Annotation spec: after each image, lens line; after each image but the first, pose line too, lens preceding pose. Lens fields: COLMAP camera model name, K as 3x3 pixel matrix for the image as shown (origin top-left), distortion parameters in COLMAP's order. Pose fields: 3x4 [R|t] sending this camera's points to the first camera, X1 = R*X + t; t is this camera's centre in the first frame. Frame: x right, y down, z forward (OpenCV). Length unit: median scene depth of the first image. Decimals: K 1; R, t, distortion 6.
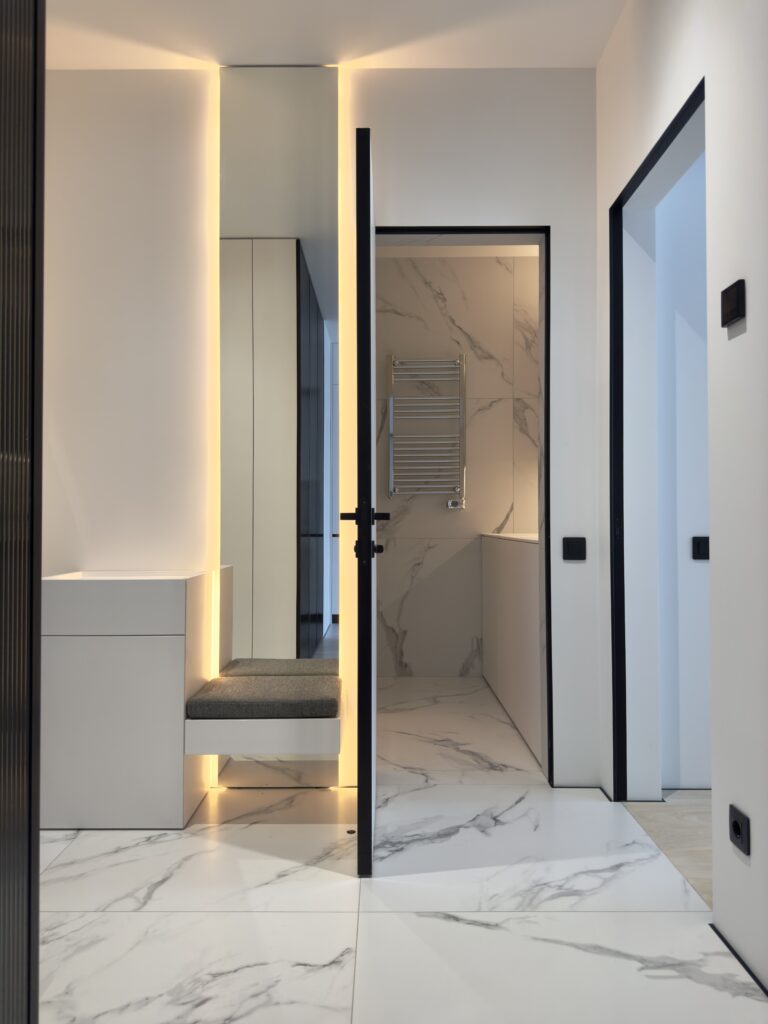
lens RADIAL K [[704.8, 0, 384.0], [0, 704.8, 512.0], [0, 0, 1]] dist [0.000588, 0.000029]
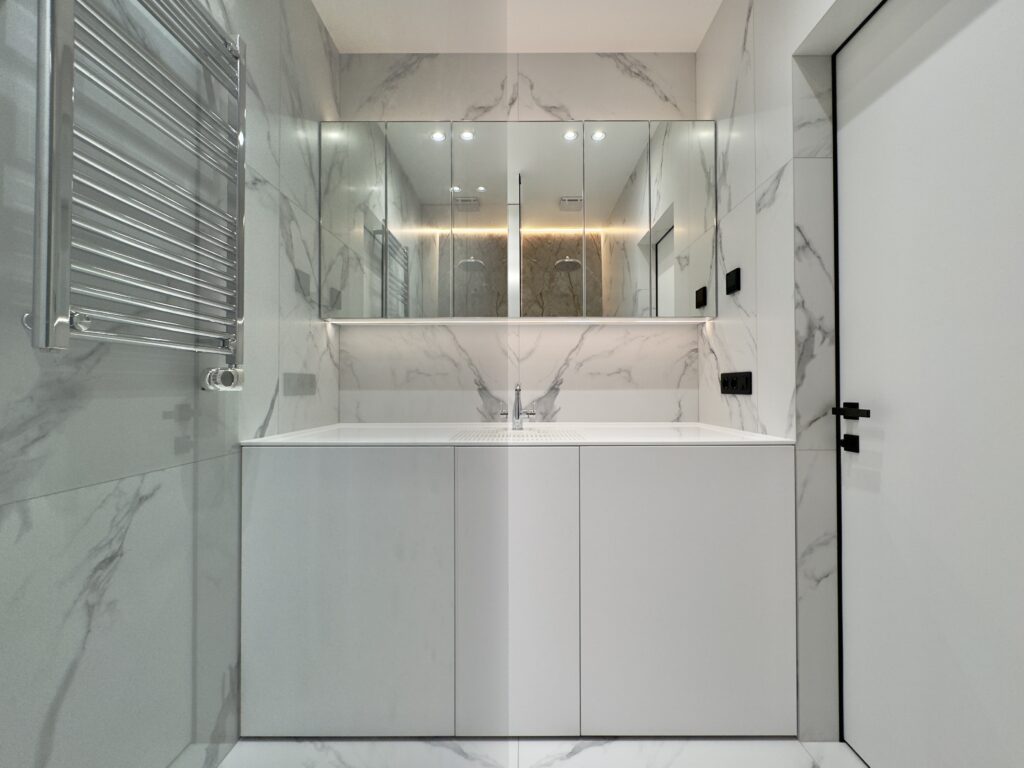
lens RADIAL K [[417.5, 0, 512.0], [0, 417.5, 384.0], [0, 0, 1]] dist [-0.010686, 0.000018]
pose [[-0.005566, 0.014109, 0.999885, -0.143564], [-0.012479, 0.999822, -0.014177, -0.006784], [-0.999907, -0.012557, -0.005389, 0.816757]]
